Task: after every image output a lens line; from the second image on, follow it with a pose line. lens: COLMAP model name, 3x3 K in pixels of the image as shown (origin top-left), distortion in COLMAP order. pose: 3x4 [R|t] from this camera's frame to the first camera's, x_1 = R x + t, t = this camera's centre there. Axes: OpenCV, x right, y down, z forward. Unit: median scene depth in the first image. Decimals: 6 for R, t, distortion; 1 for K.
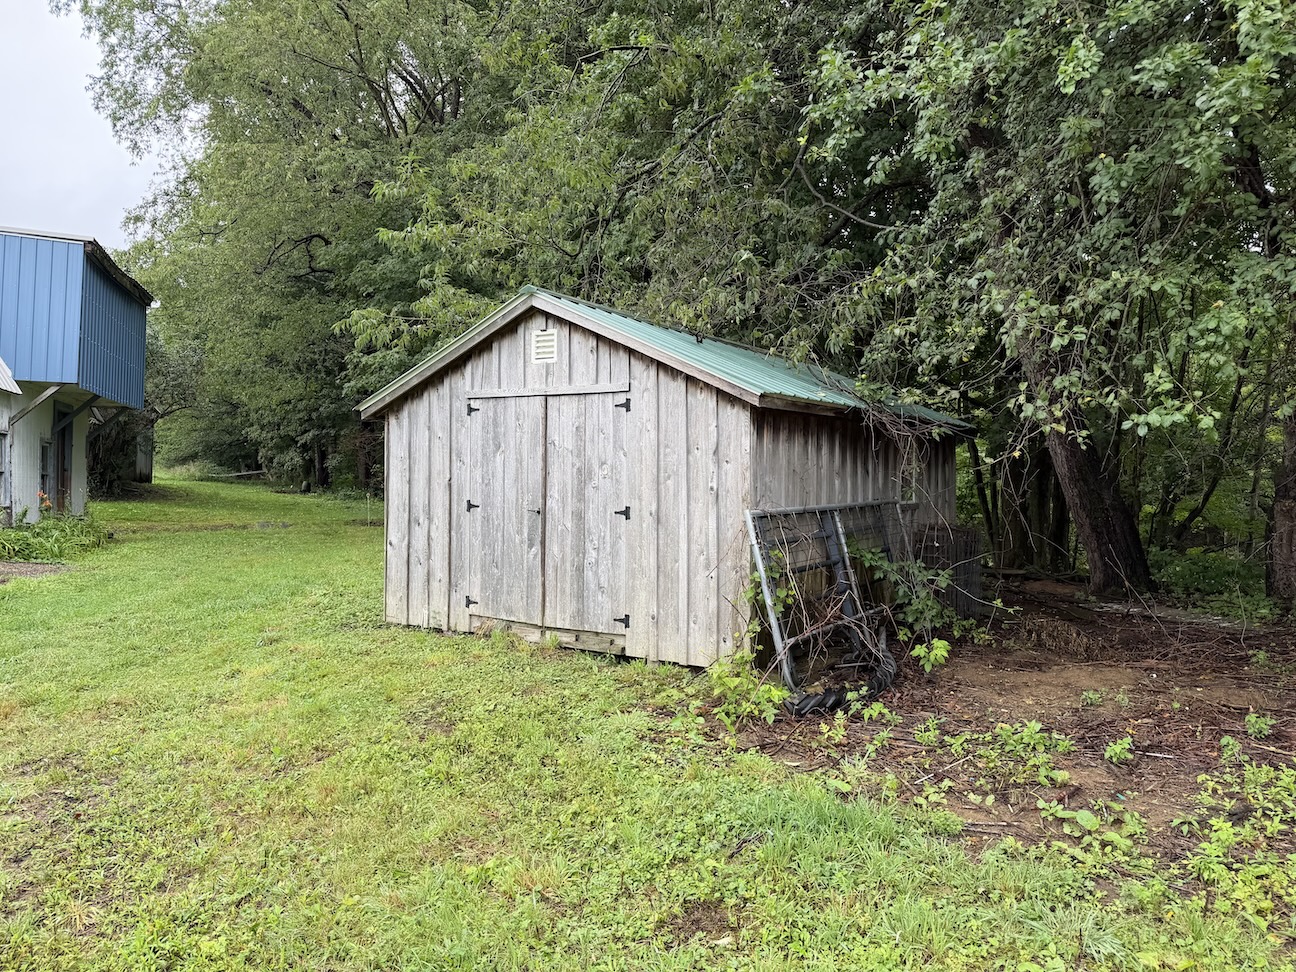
lens RADIAL K [[894.1, 0, 645.3], [0, 894.1, 481.8], [0, 0, 1]] dist [-0.001788, -0.001485]
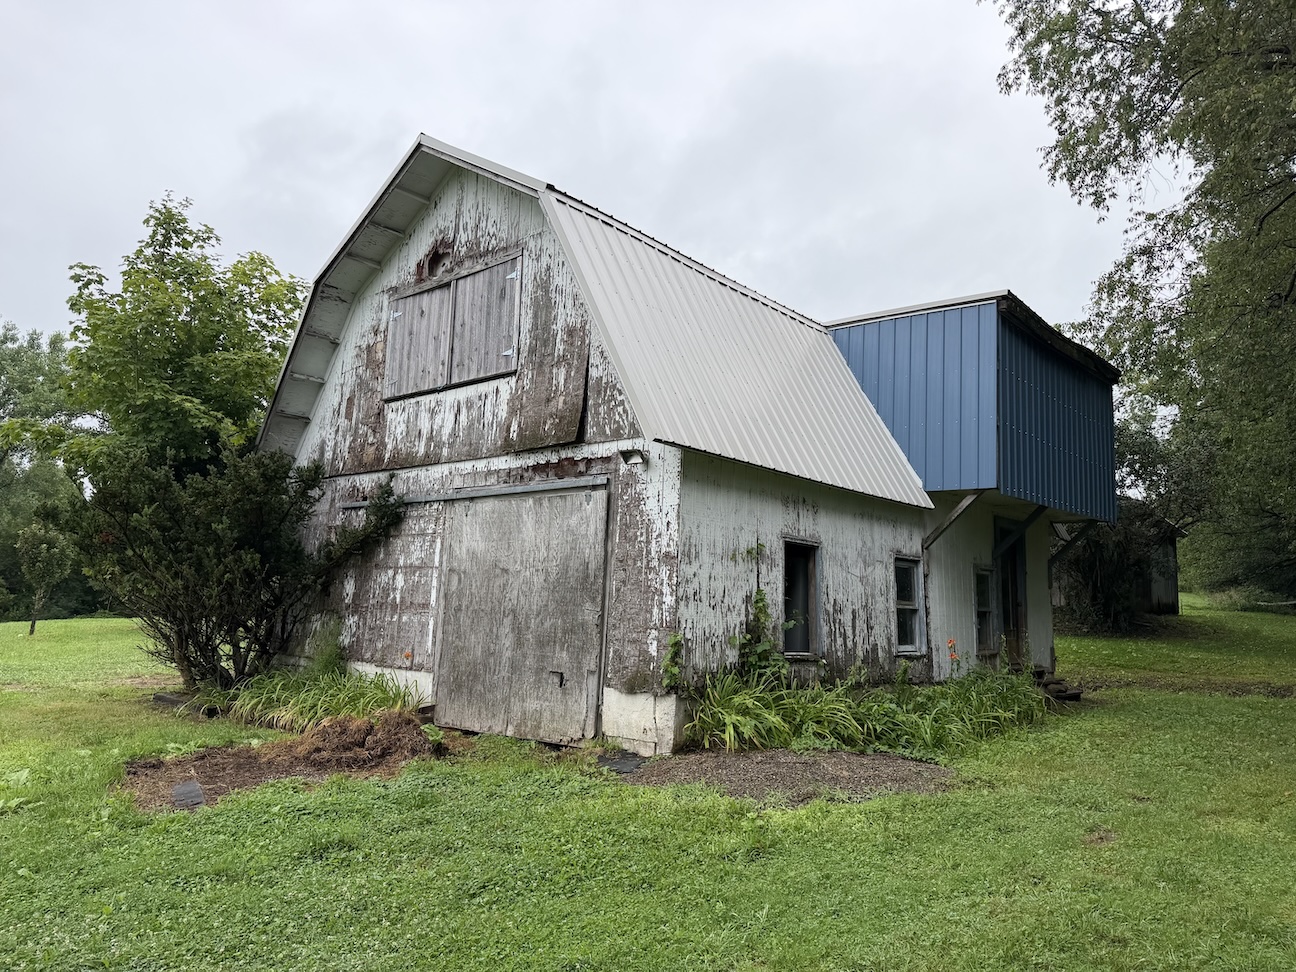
lens RADIAL K [[894.1, 0, 643.5], [0, 894.1, 482.3], [0, 0, 1]] dist [-0.001788, -0.001485]
pose [[0.485953, -0.110138, -0.867018, -0.124763], [-0.010074, 0.991256, -0.131567, -0.013649], [0.873927, 0.072670, 0.480594, 0.347182]]
